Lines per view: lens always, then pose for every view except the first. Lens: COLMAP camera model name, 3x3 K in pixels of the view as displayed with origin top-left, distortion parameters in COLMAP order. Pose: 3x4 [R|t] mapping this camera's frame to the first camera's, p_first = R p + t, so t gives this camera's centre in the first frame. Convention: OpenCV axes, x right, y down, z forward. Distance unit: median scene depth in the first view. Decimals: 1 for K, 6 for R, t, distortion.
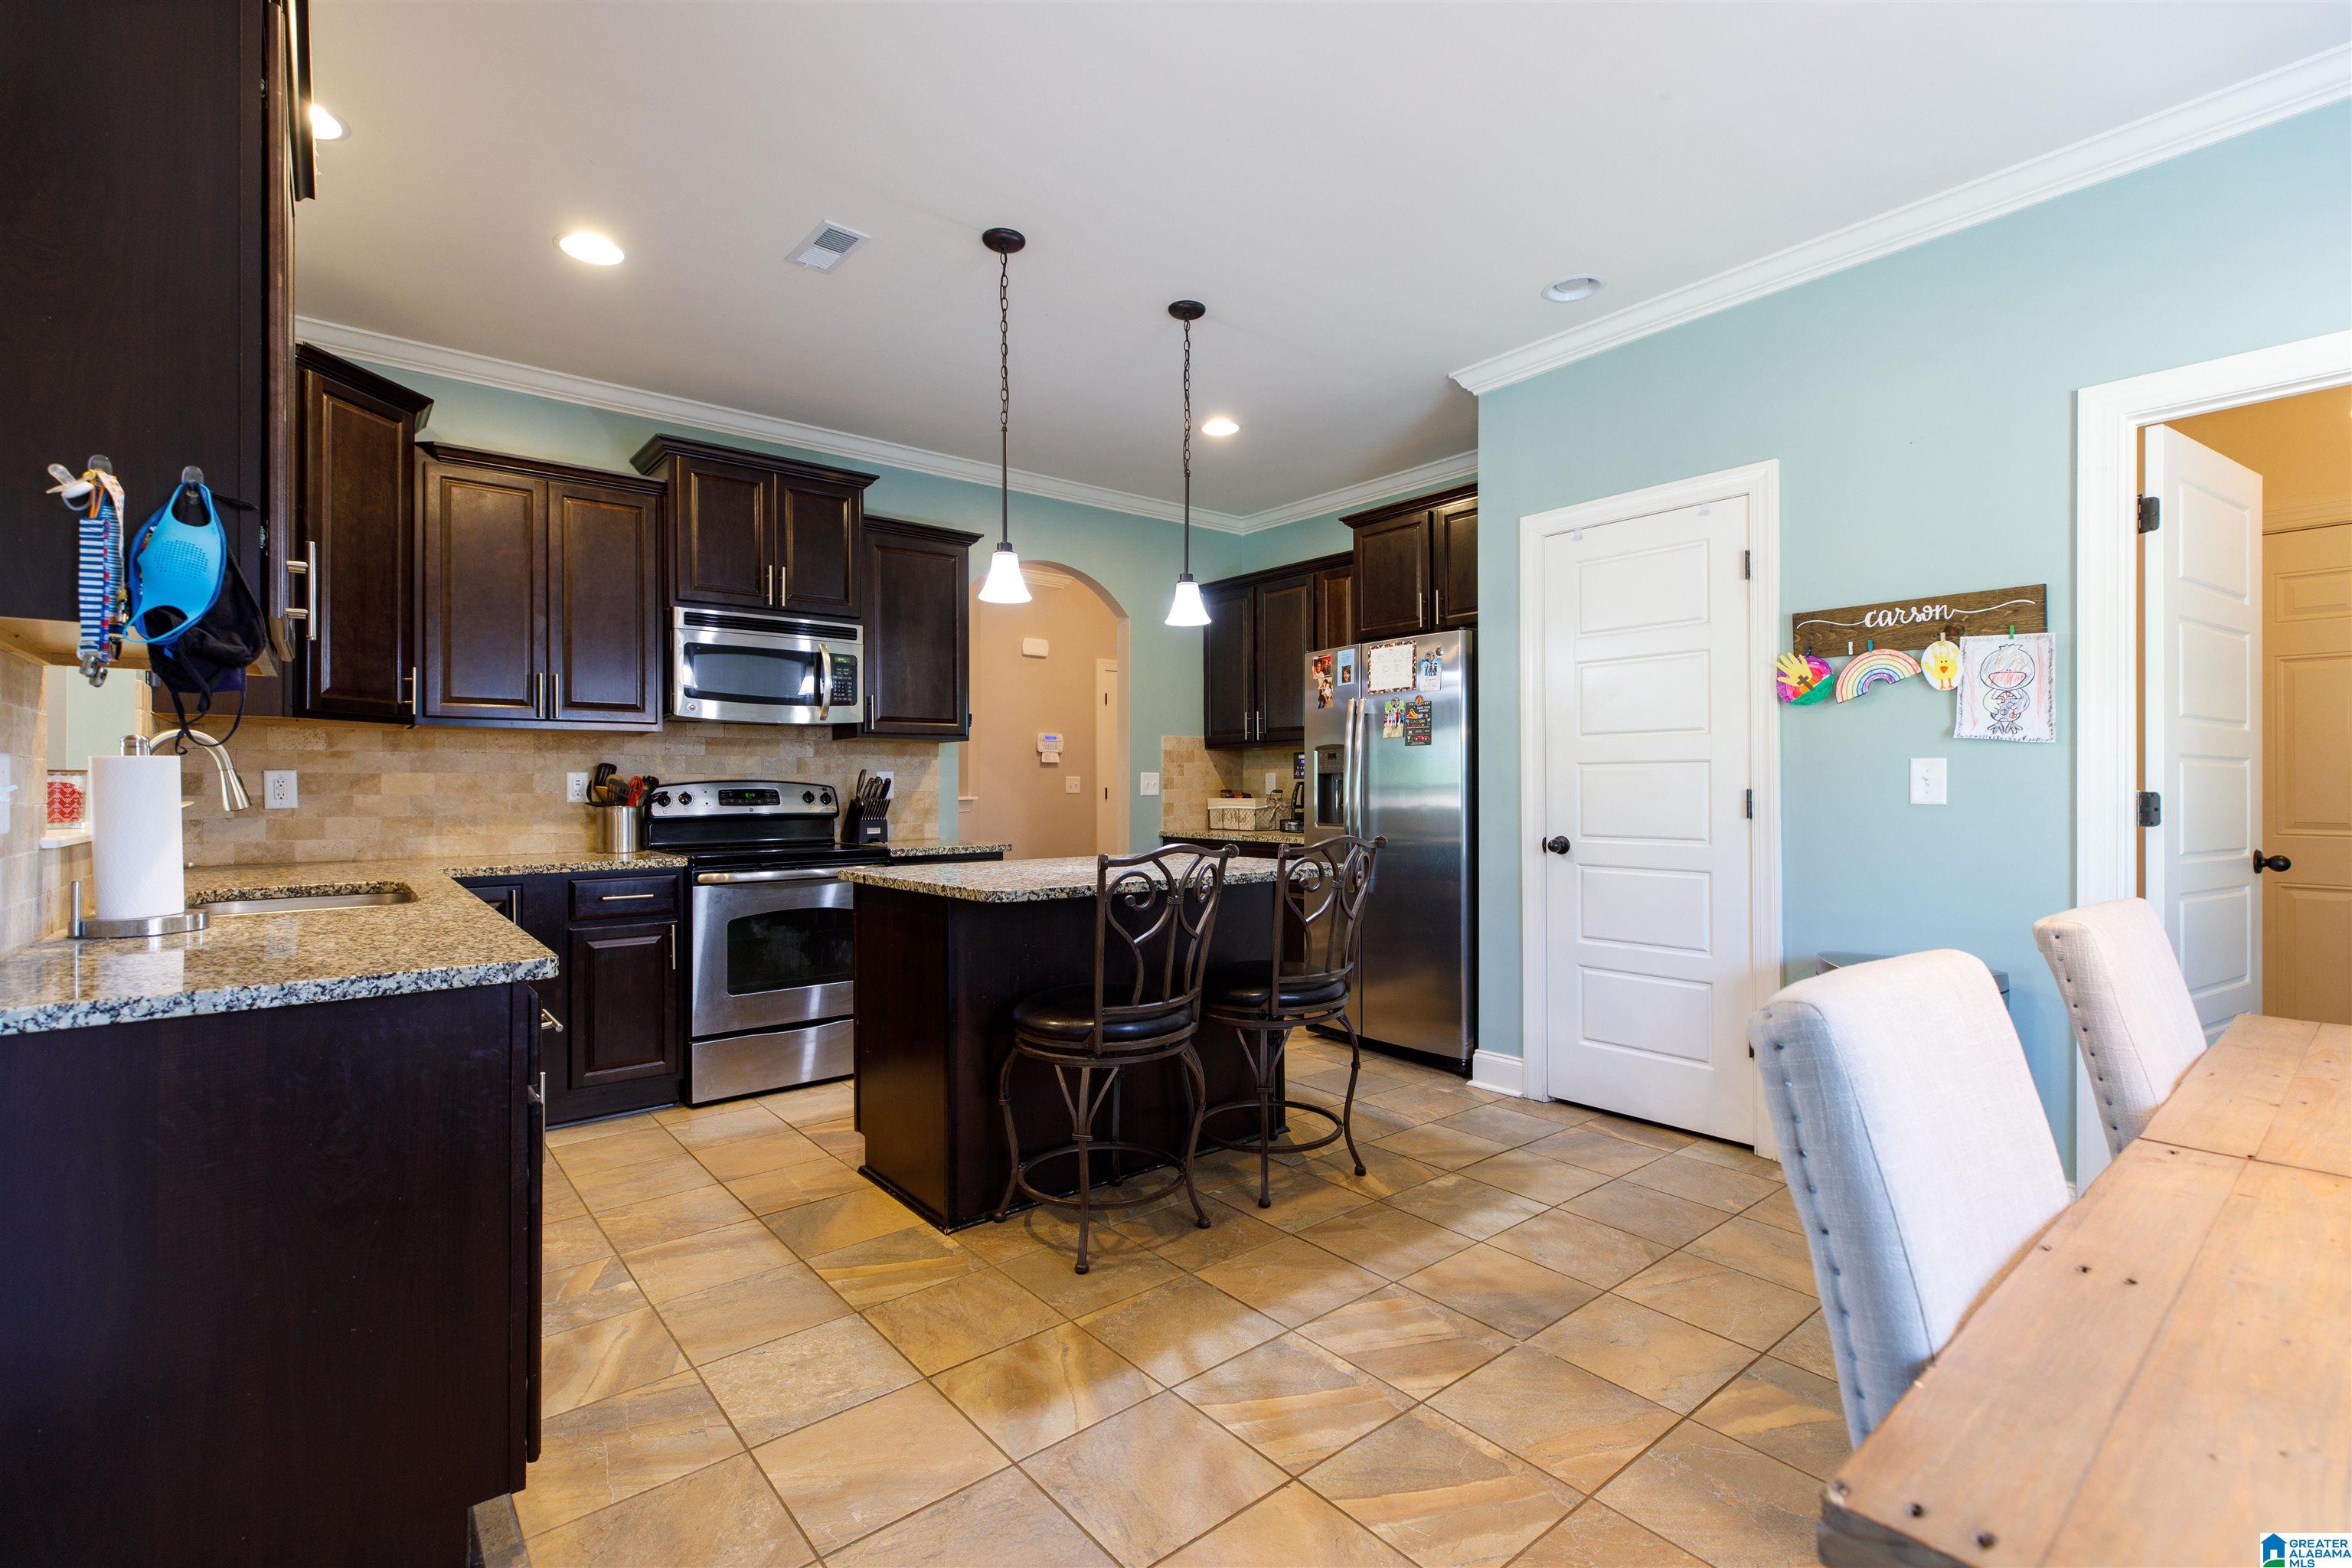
lens RADIAL K [[1050.7, 0, 1182.3], [0, 1050.7, 774.1], [0, 0, 1]] dist [0.006343, -0.001050]
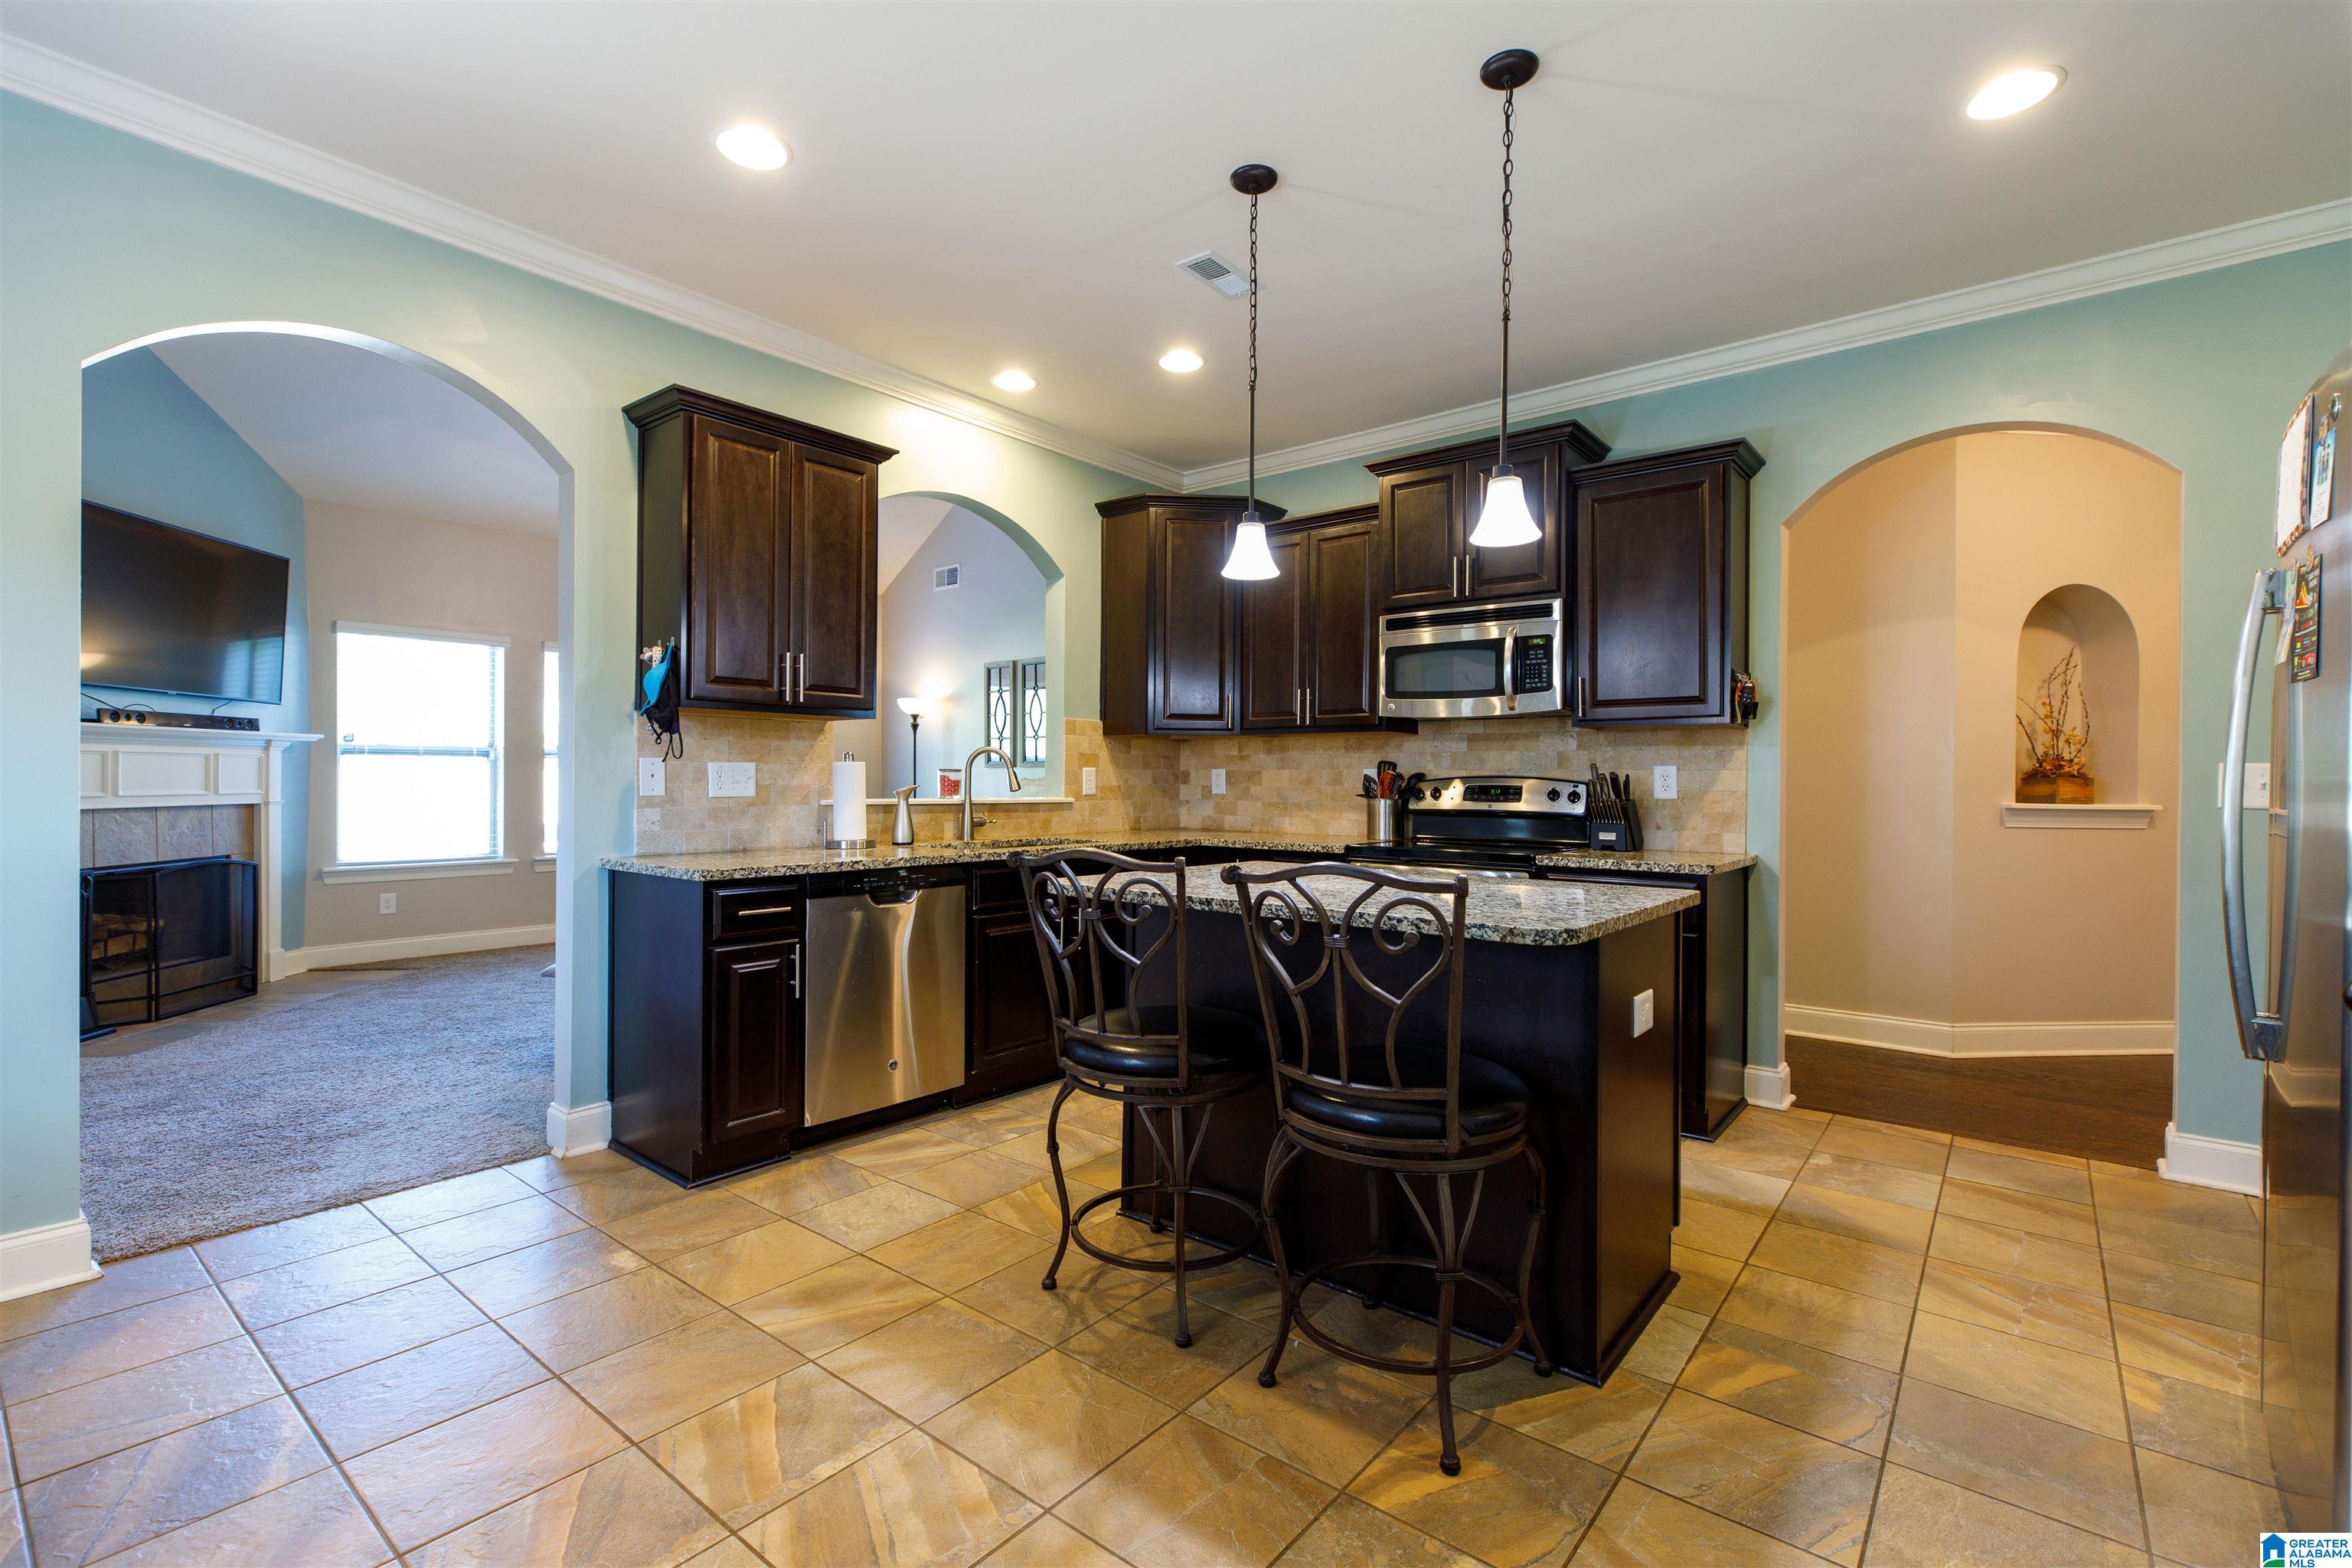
lens RADIAL K [[1050.7, 0, 1188.5], [0, 1050.7, 773.9], [0, 0, 1]] dist [0.006343, -0.001050]
pose [[0.202543, -0.000425, -0.979273, 0.537568], [0.002437, 0.999997, 0.000070, 0.003522], [0.979270, -0.002401, 0.202544, 0.576473]]
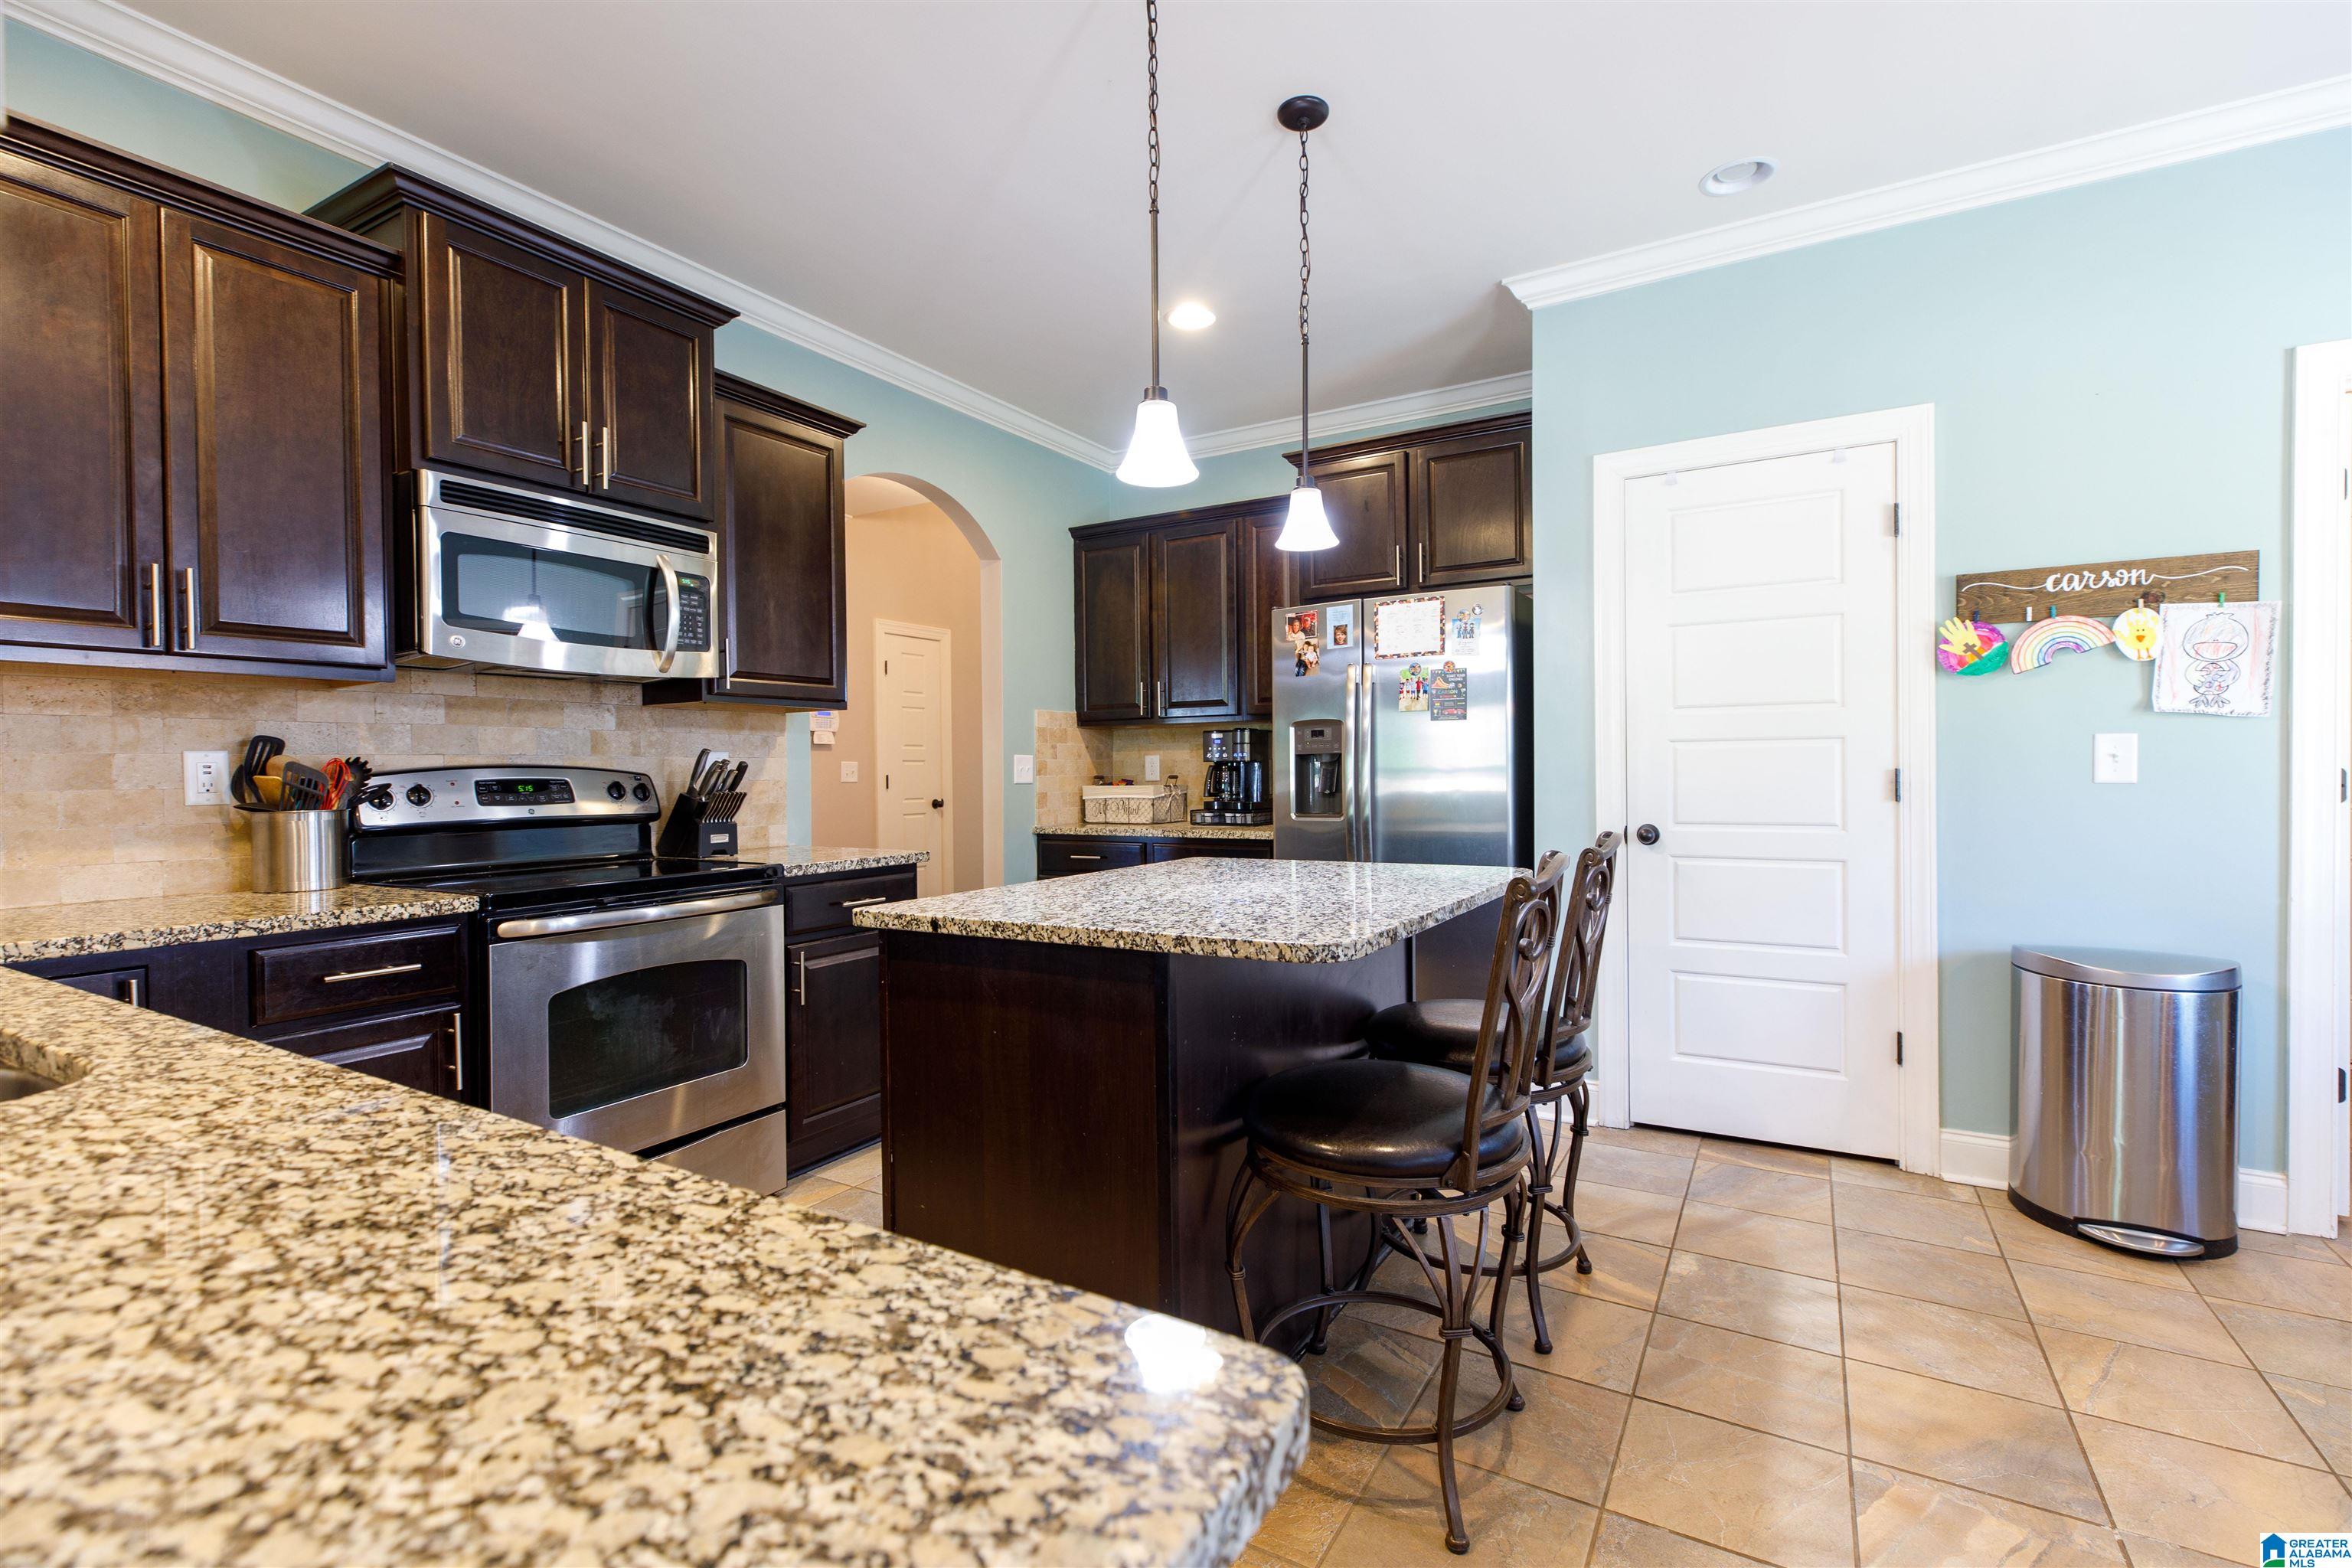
lens RADIAL K [[1050.7, 0, 1184.3], [0, 1050.7, 775.1], [0, 0, 1]] dist [0.006343, -0.001050]
pose [[0.938642, -0.007431, 0.344813, -0.283505], [0.002794, 0.999899, 0.013941, 0.004674], [-0.344882, -0.012122, 0.938568, 0.294717]]
